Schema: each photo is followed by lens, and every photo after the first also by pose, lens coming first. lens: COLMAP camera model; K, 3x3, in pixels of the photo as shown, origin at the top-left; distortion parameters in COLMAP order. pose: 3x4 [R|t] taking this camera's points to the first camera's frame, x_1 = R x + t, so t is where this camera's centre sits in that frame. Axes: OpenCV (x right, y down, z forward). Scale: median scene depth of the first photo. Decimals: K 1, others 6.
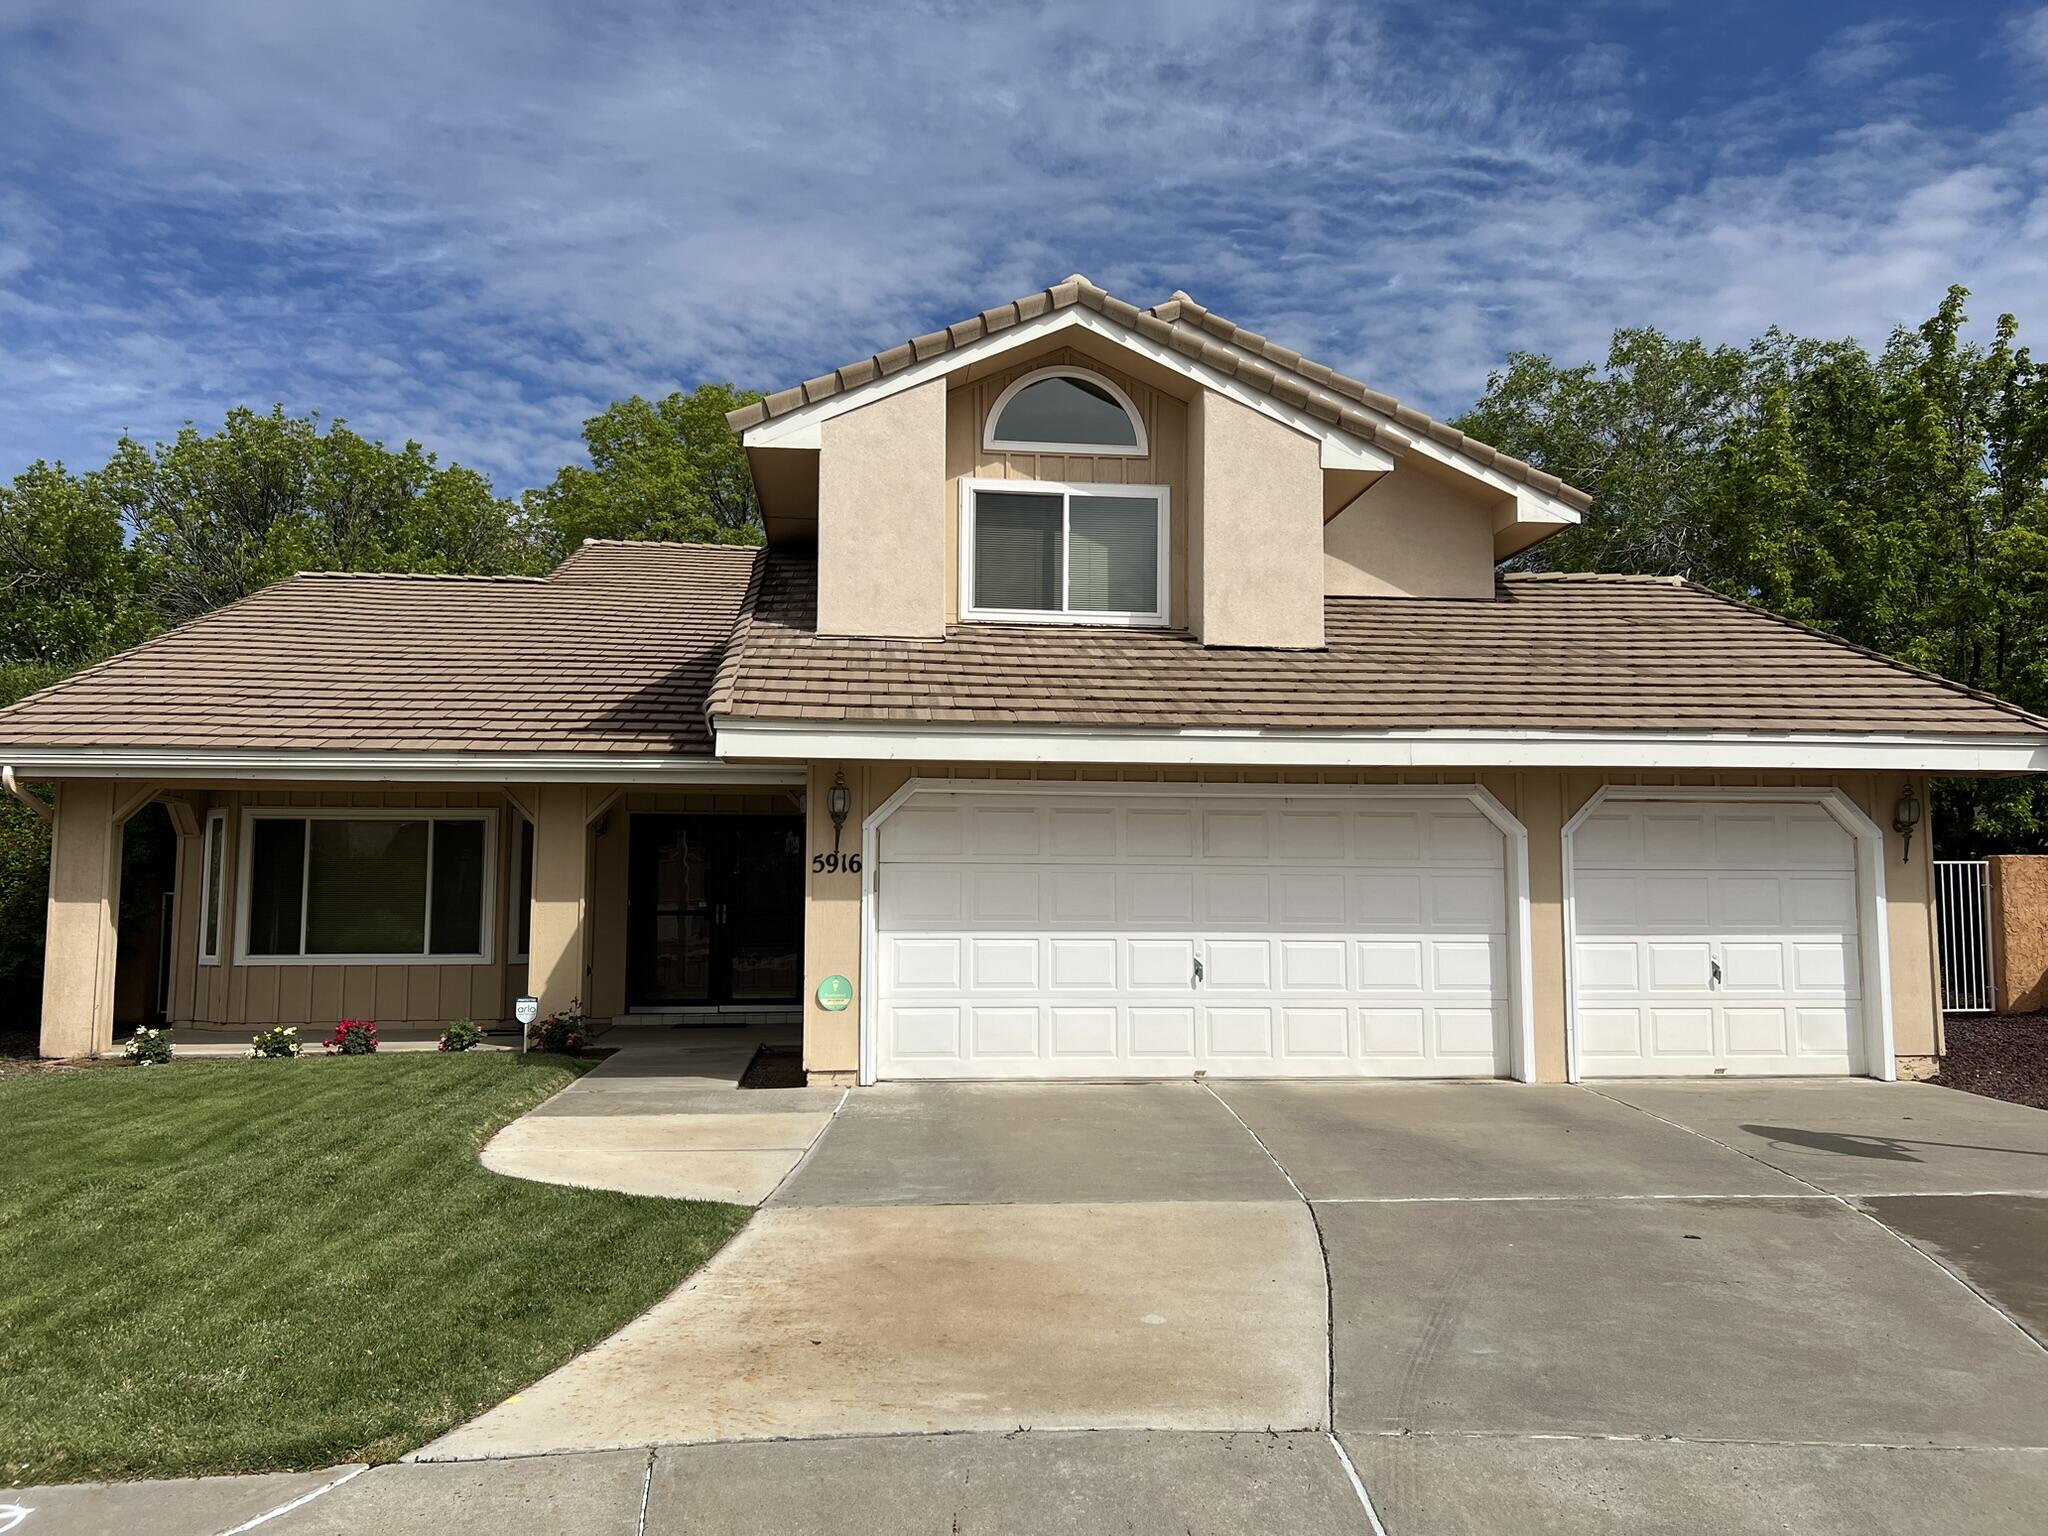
lens RADIAL K [[1532.9, 0, 1154.7], [0, 1532.9, 765.5], [0, 0, 1]] dist [0.040184, -0.050972]
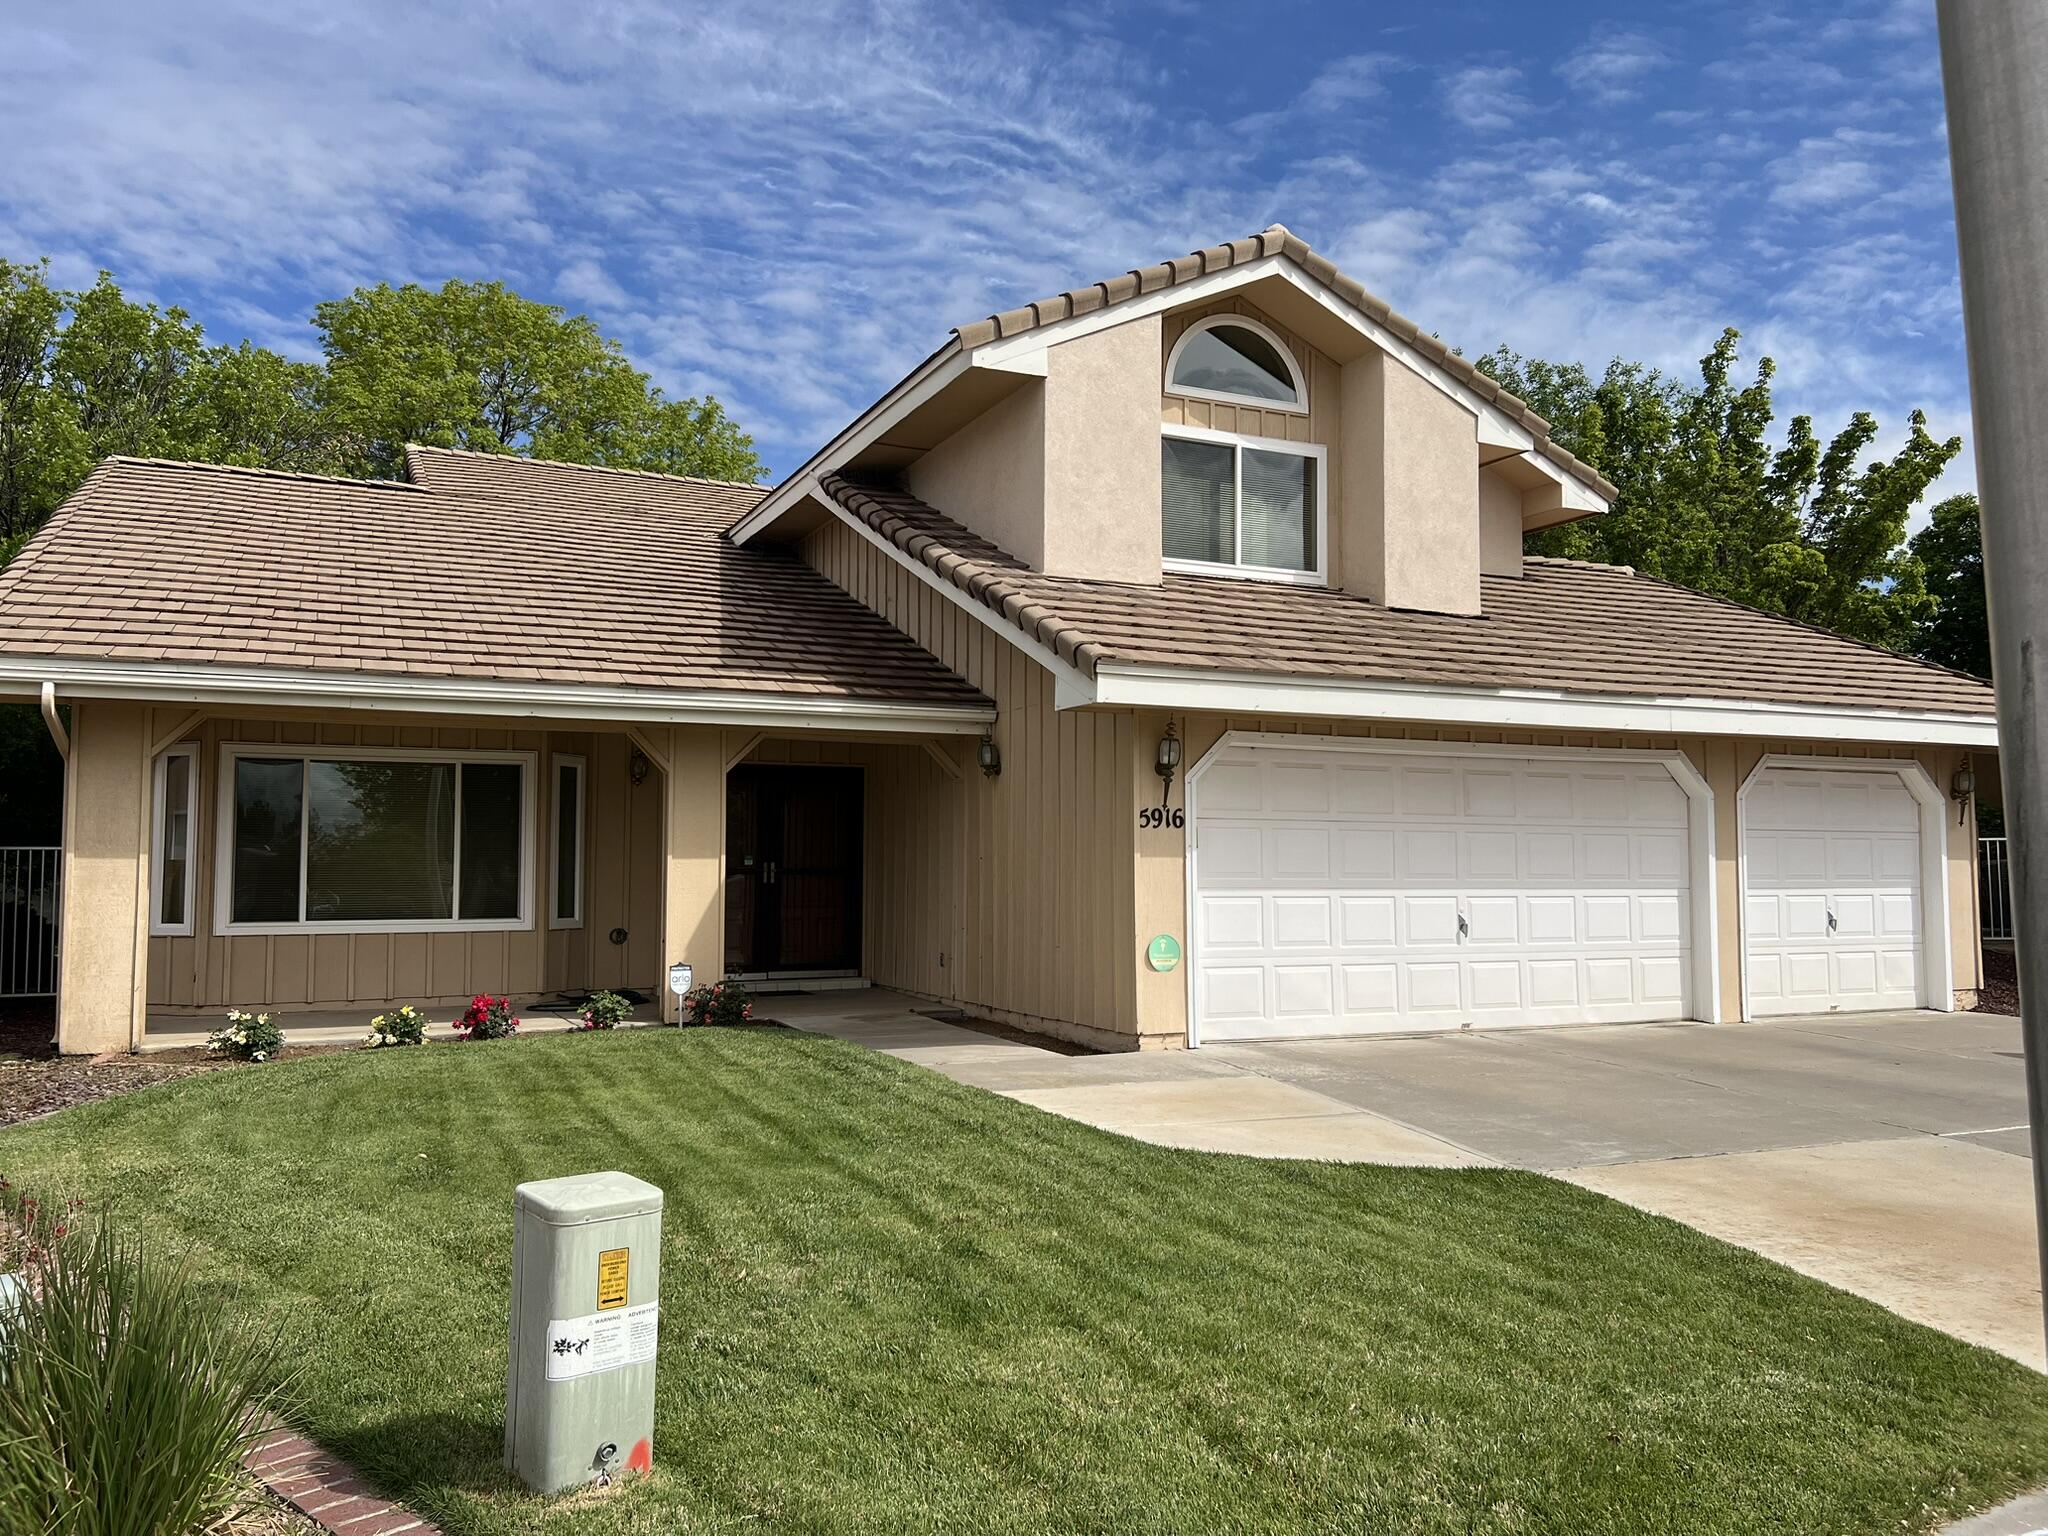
lens RADIAL K [[1532.9, 0, 1026.8], [0, 1532.9, 783.5], [0, 0, 1]] dist [0.040184, -0.050972]
pose [[0.947657, 0.017113, 0.318830, -0.506125], [-0.028371, 0.999126, 0.030701, 0.013051], [-0.318026, -0.038139, 0.947314, 0.104395]]
